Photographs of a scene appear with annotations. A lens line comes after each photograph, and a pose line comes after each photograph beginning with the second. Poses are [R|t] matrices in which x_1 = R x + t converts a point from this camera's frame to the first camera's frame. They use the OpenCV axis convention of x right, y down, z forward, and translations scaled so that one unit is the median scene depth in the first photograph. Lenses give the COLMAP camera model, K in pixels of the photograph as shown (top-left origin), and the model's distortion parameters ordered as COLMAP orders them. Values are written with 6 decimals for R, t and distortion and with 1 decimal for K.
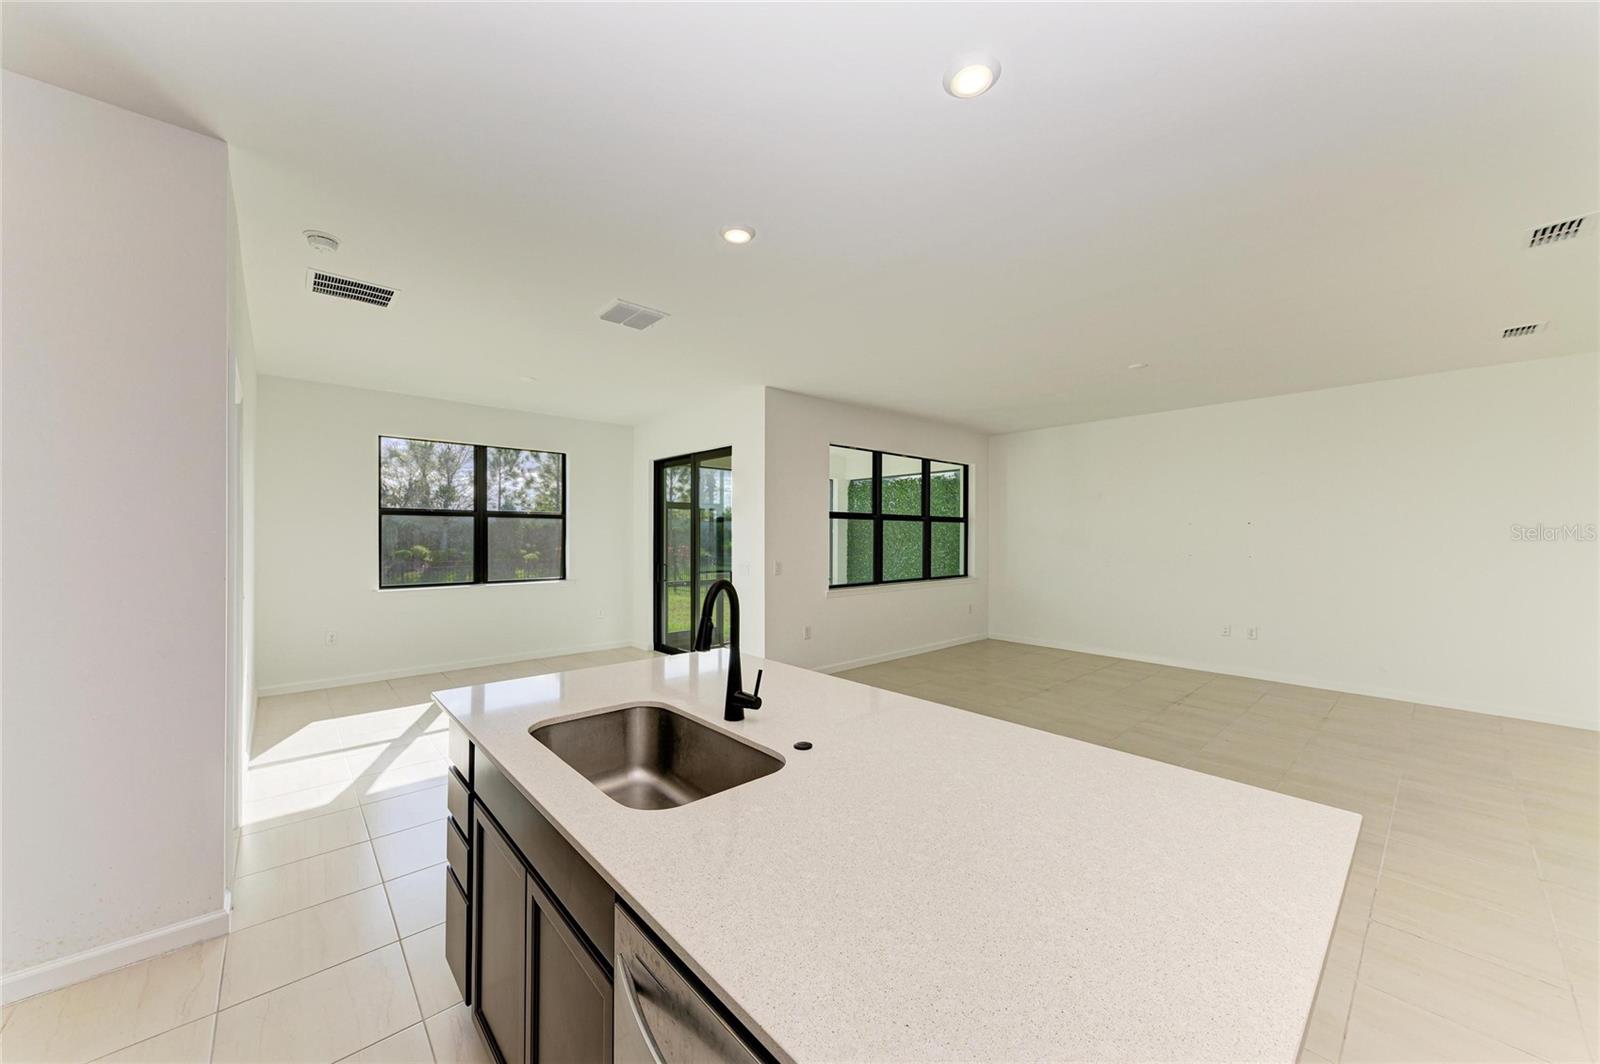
lens RADIAL K [[577.2, 0, 800.2], [0, 577.2, 538.8], [0, 0, 1]] dist [0.013631, -0.003912]
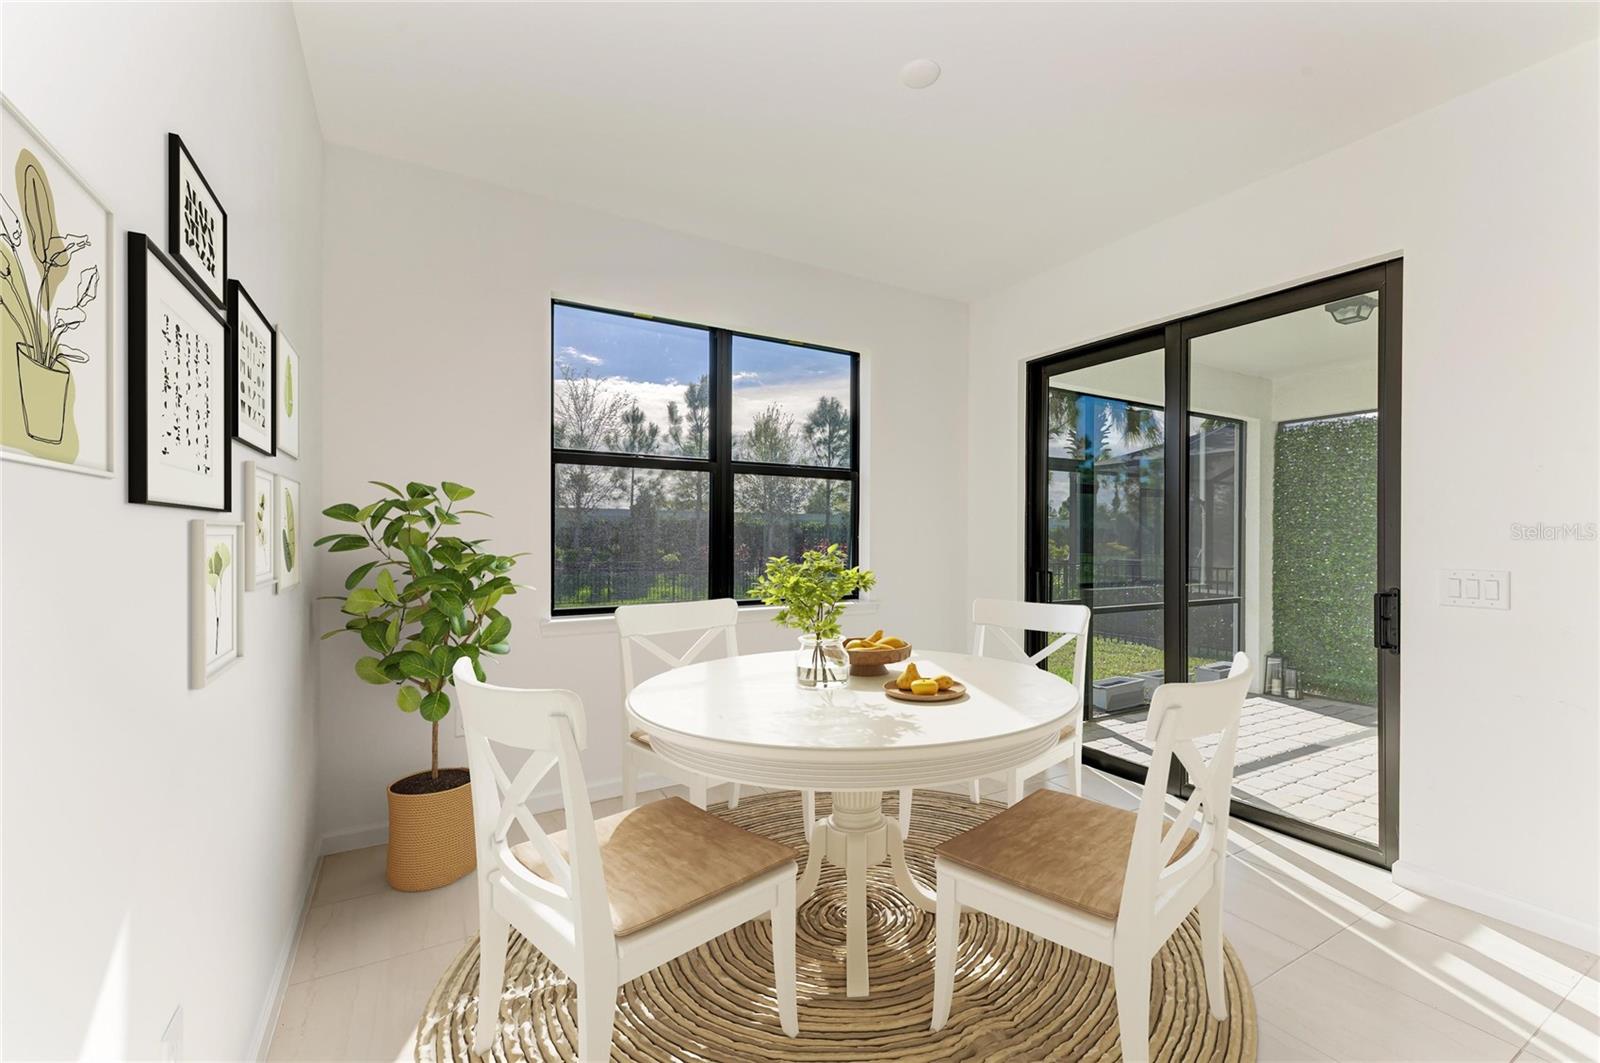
lens RADIAL K [[650.6, 0, 799.3], [0, 650.6, 537.4], [0, 0, 1]] dist [0.017521, -0.002928]
pose [[0.979229, 0.002068, -0.202749, -0.339924], [-0.002807, 0.999990, -0.003361, 0.018283], [0.202740, 0.003861, 0.979225, 0.424121]]
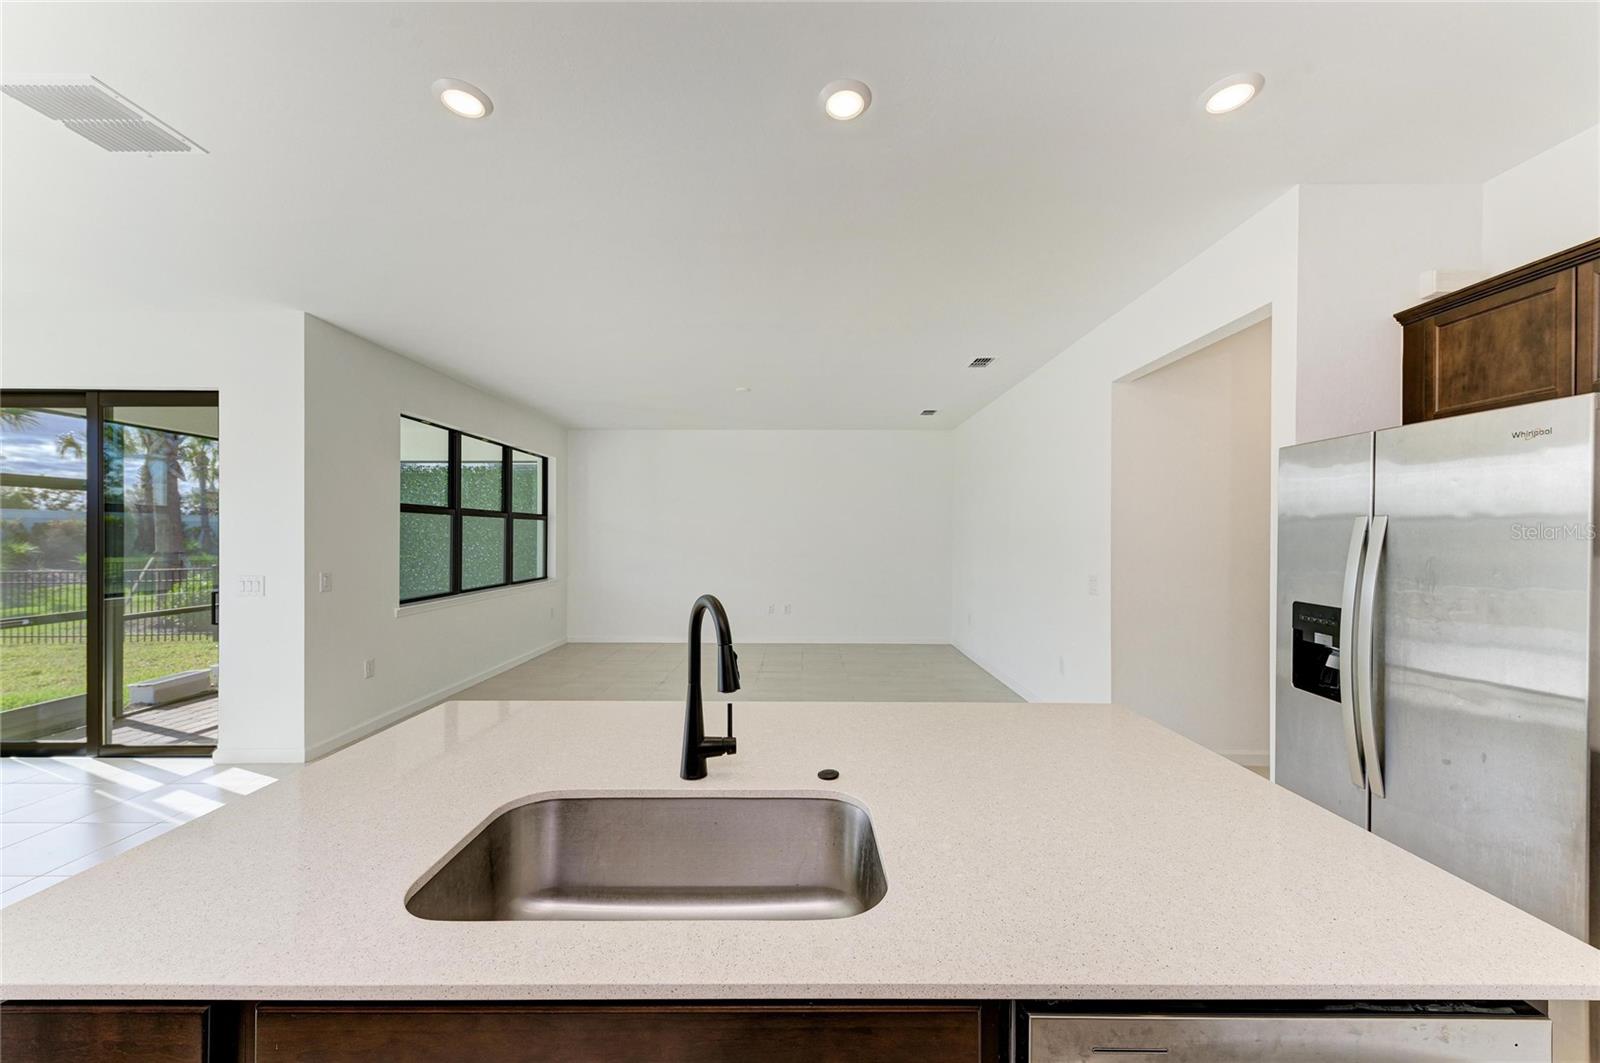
lens RADIAL K [[577.2, 0, 804.1], [0, 577.2, 534.2], [0, 0, 1]] dist [0.013631, -0.003912]
pose [[0.666041, -0.000449, 0.745915, -0.139611], [0.004221, 0.999986, -0.003167, -0.001042], [-0.745903, 0.005258, 0.666034, 0.091093]]
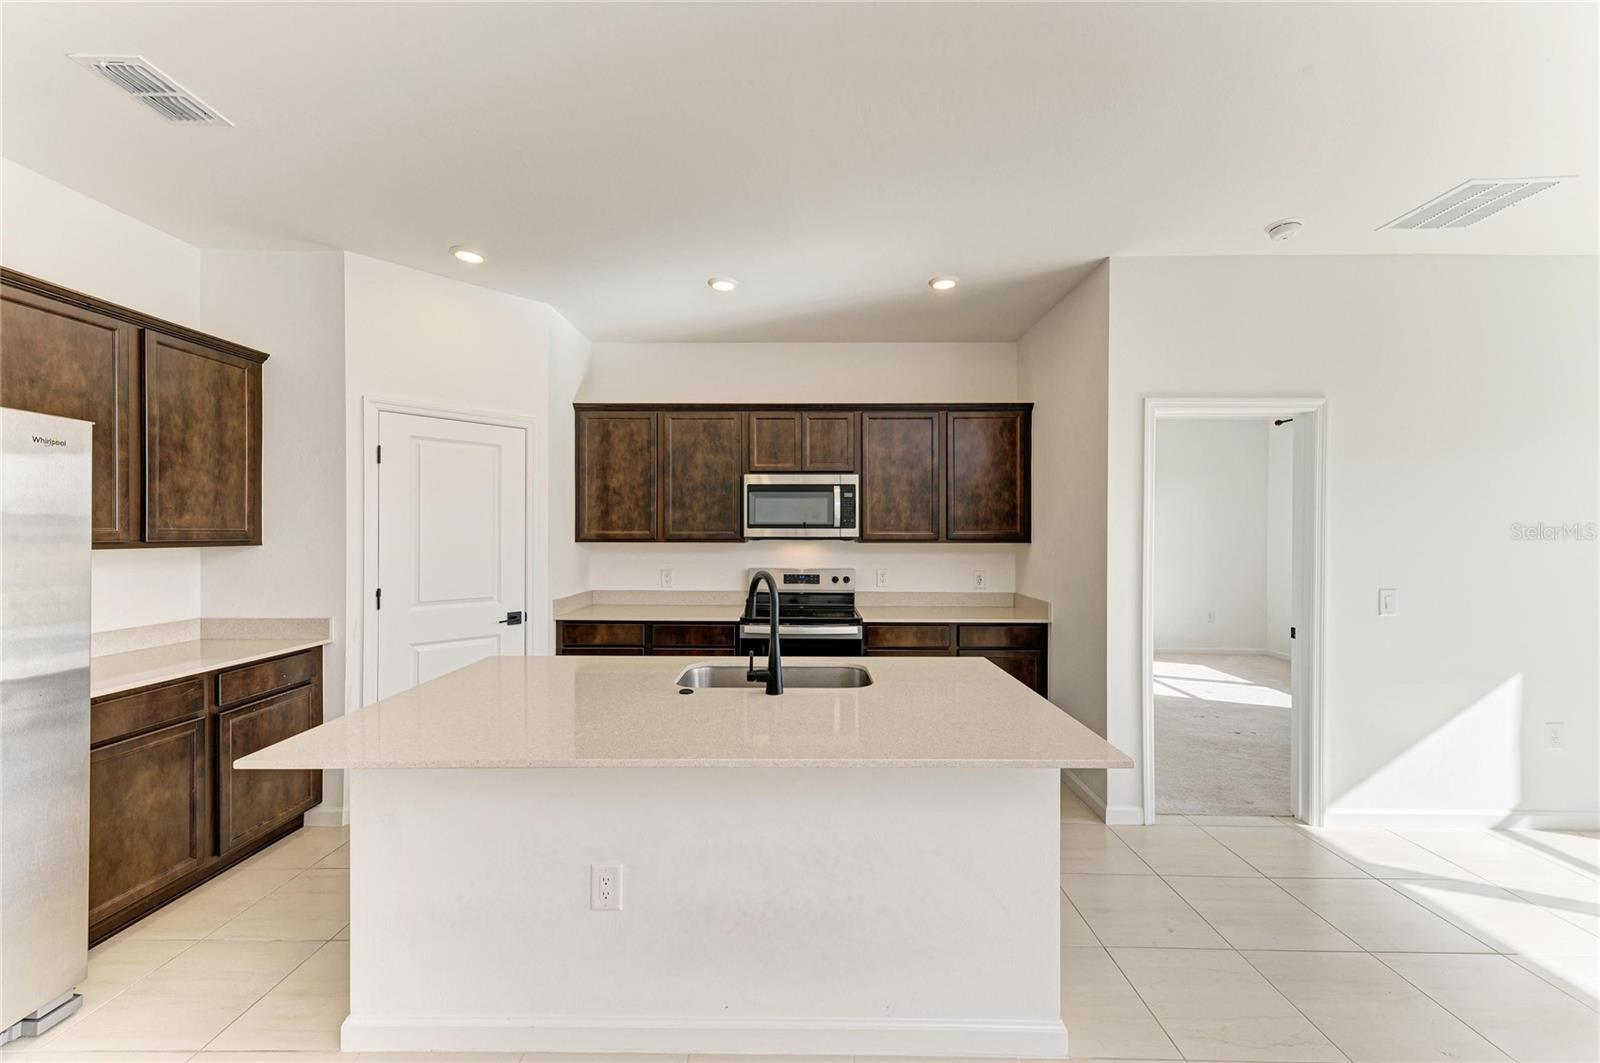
lens RADIAL K [[597.0, 0, 801.0], [0, 597.0, 535.9], [0, 0, 1]] dist [0.016535, -0.002663]
pose [[-0.675169, -0.004769, -0.737648, 0.168715], [-0.010126, 0.999945, 0.002804, -0.001930], [0.737593, 0.009363, -0.675180, 0.432493]]
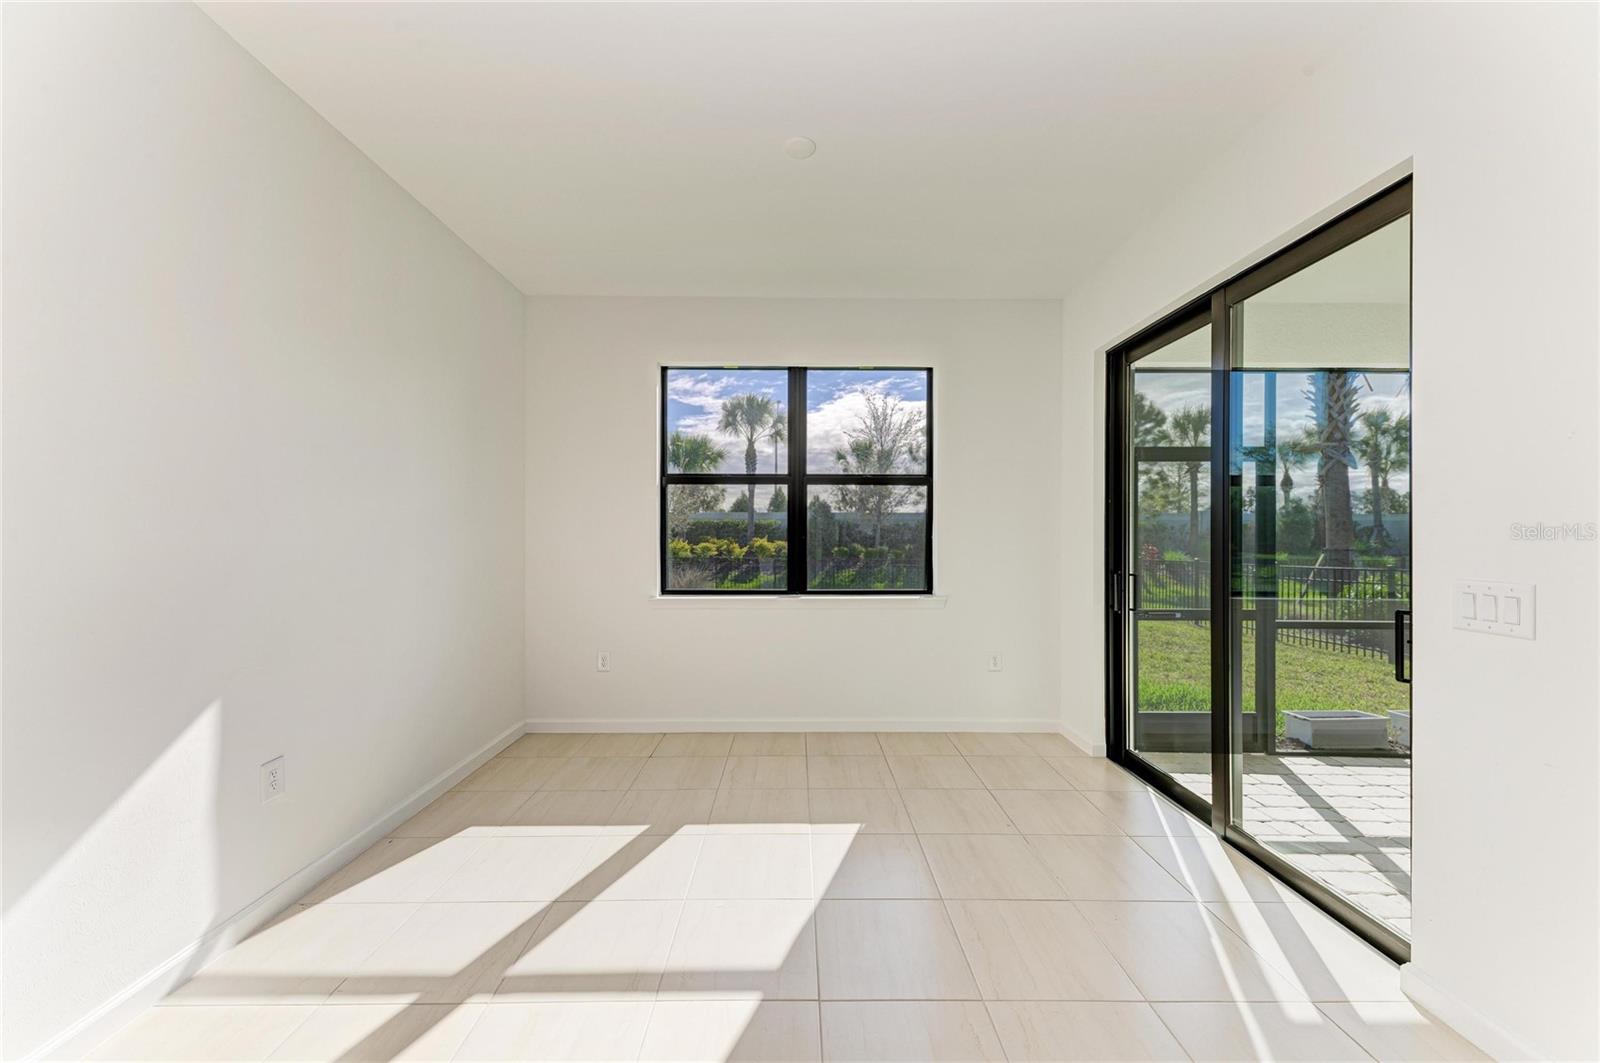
lens RADIAL K [[597.0, 0, 800.6], [0, 597.0, 534.2], [0, 0, 1]] dist [0.016535, -0.002663]
pose [[0.752286, -0.002655, -0.658832, -0.123386], [-0.003978, 0.999955, -0.008573, 0.018443], [0.658825, 0.009070, 0.752242, 0.485305]]
